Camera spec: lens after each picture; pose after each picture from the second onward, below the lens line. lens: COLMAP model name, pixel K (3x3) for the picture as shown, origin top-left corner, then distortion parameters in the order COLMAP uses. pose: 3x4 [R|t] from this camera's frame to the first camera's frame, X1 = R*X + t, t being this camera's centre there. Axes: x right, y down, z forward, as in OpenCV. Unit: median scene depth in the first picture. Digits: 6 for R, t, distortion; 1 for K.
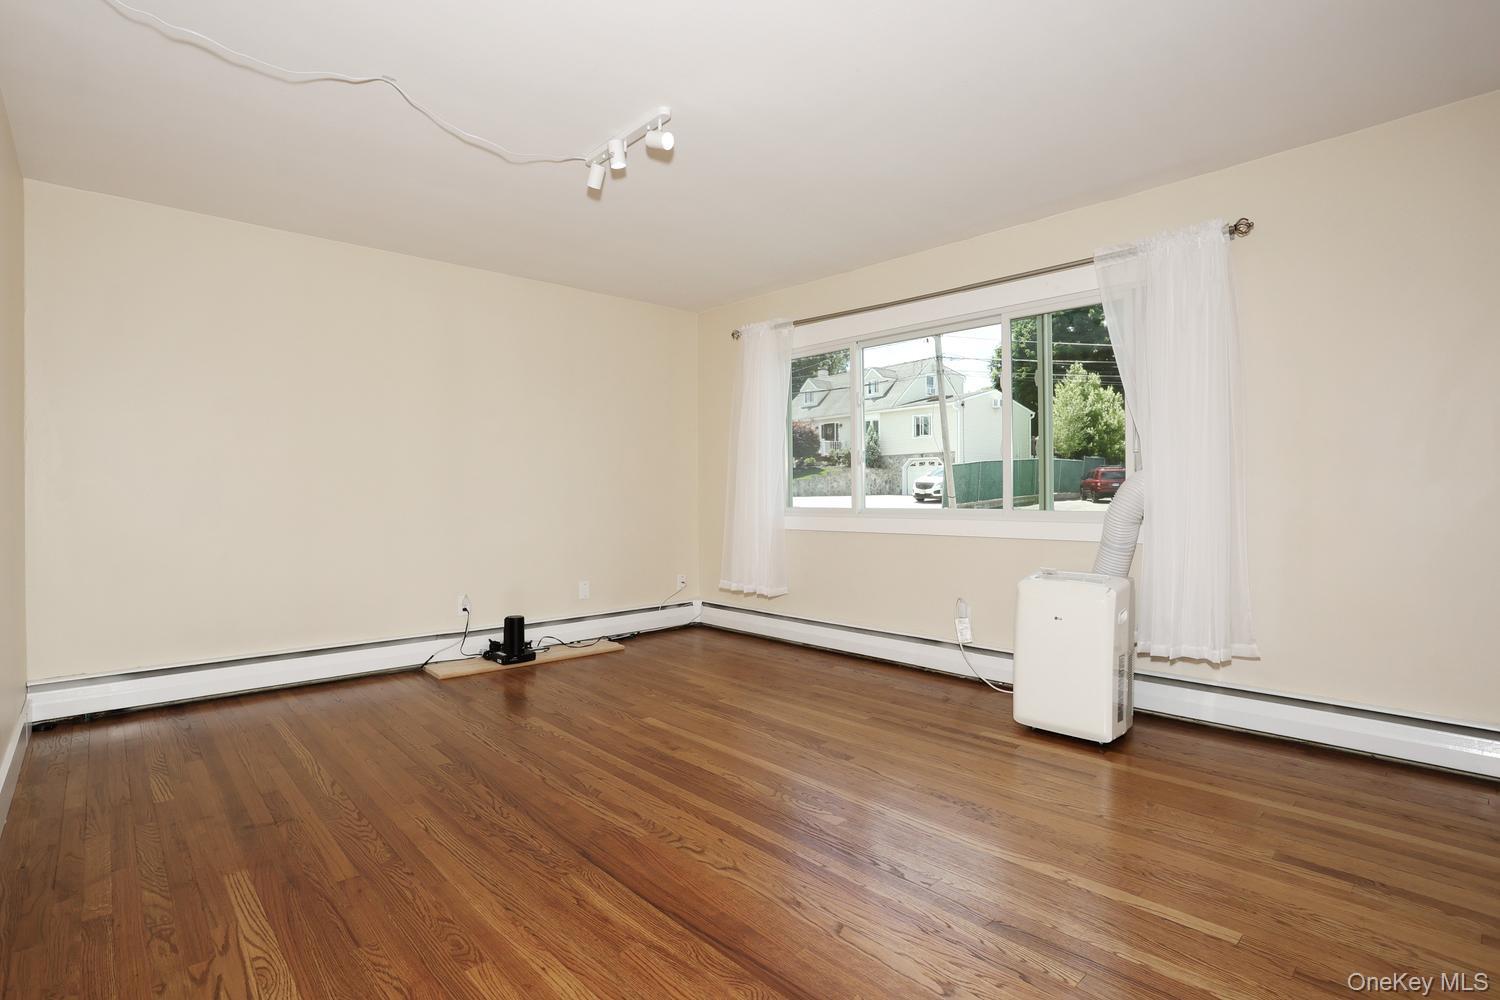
lens RADIAL K [[728.6, 0, 743.0], [0, 728.6, 496.8], [0, 0, 1]] dist [-0.076919, 0.032550]
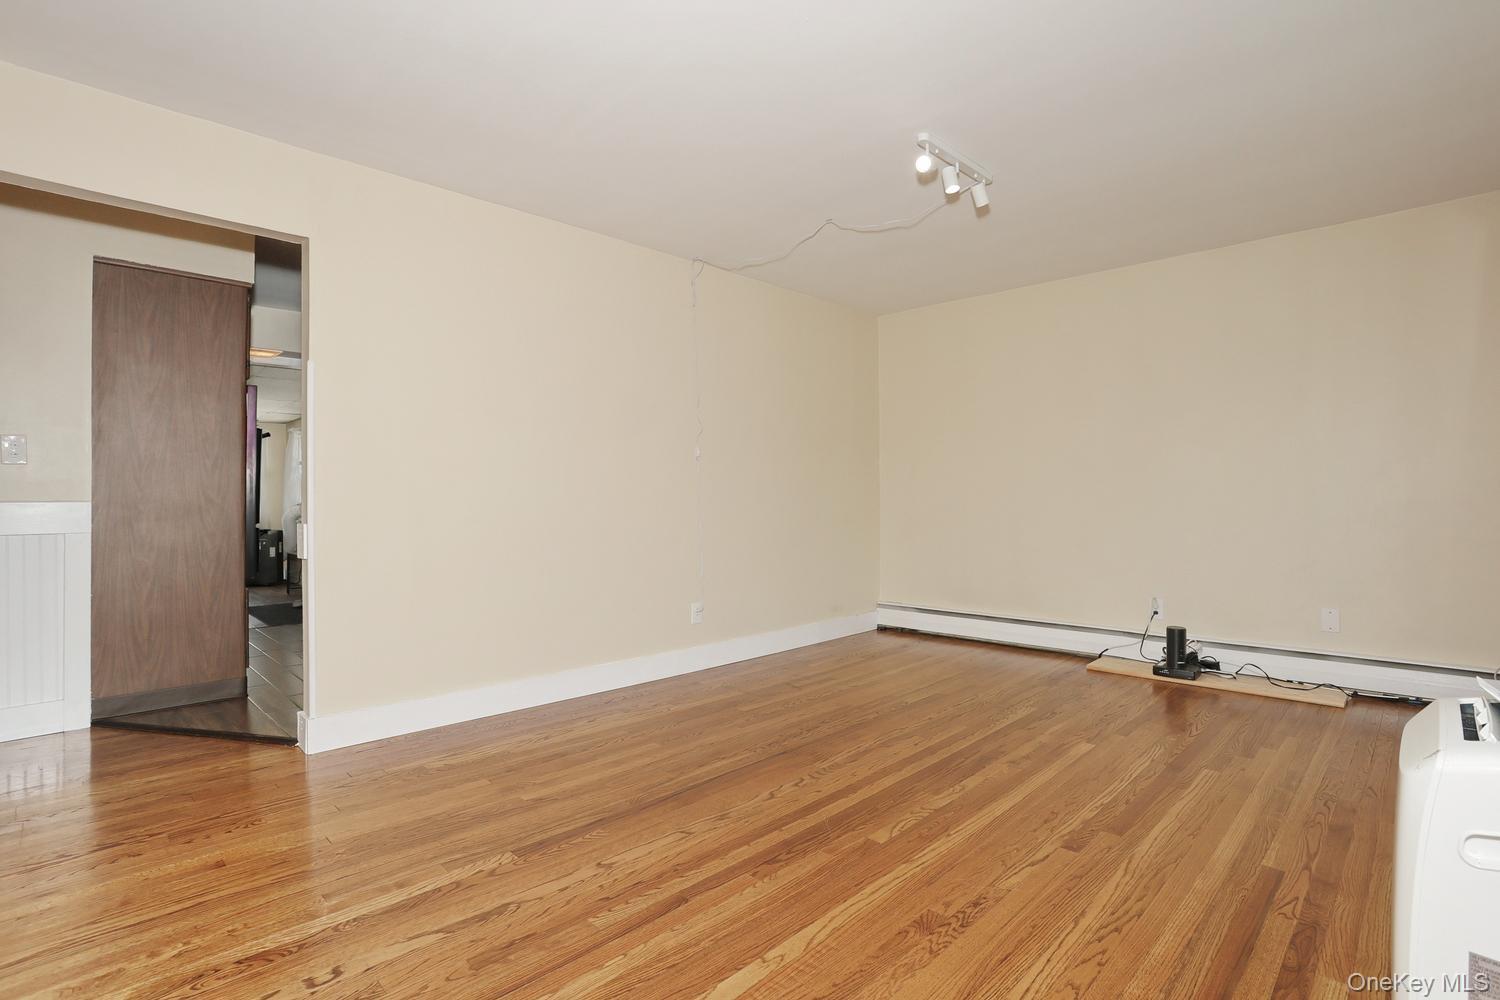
lens RADIAL K [[728.6, 0, 743.0], [0, 728.6, 496.8], [0, 0, 1]] dist [-0.076919, 0.032550]
pose [[0.042431, 0.002558, -0.999096, 0.850437], [-0.000172, 0.999997, 0.002553, -0.004289], [0.999099, 0.000063, 0.042431, 0.617679]]
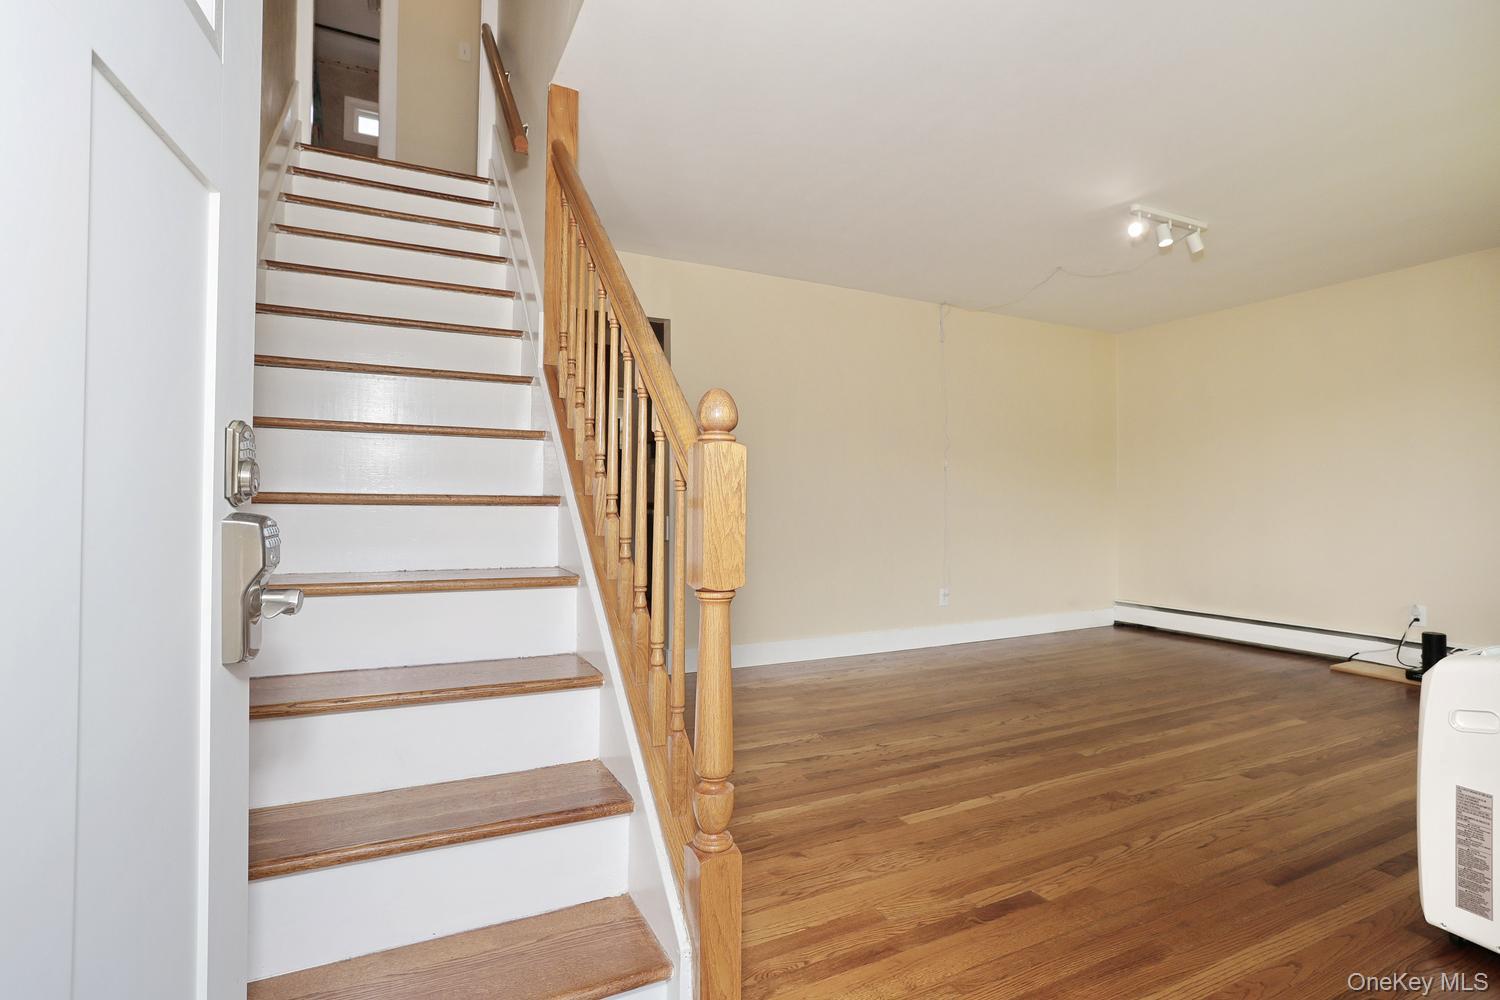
lens RADIAL K [[723.1, 0, 748.7], [0, 723.1, 494.8], [0, 0, 1]] dist [-0.050939, 0.032390]
pose [[-0.276592, -0.010135, -0.960934, 1.208431], [-0.007163, 0.999938, -0.008485, 0.003832], [0.960961, 0.004536, -0.276647, 0.613362]]
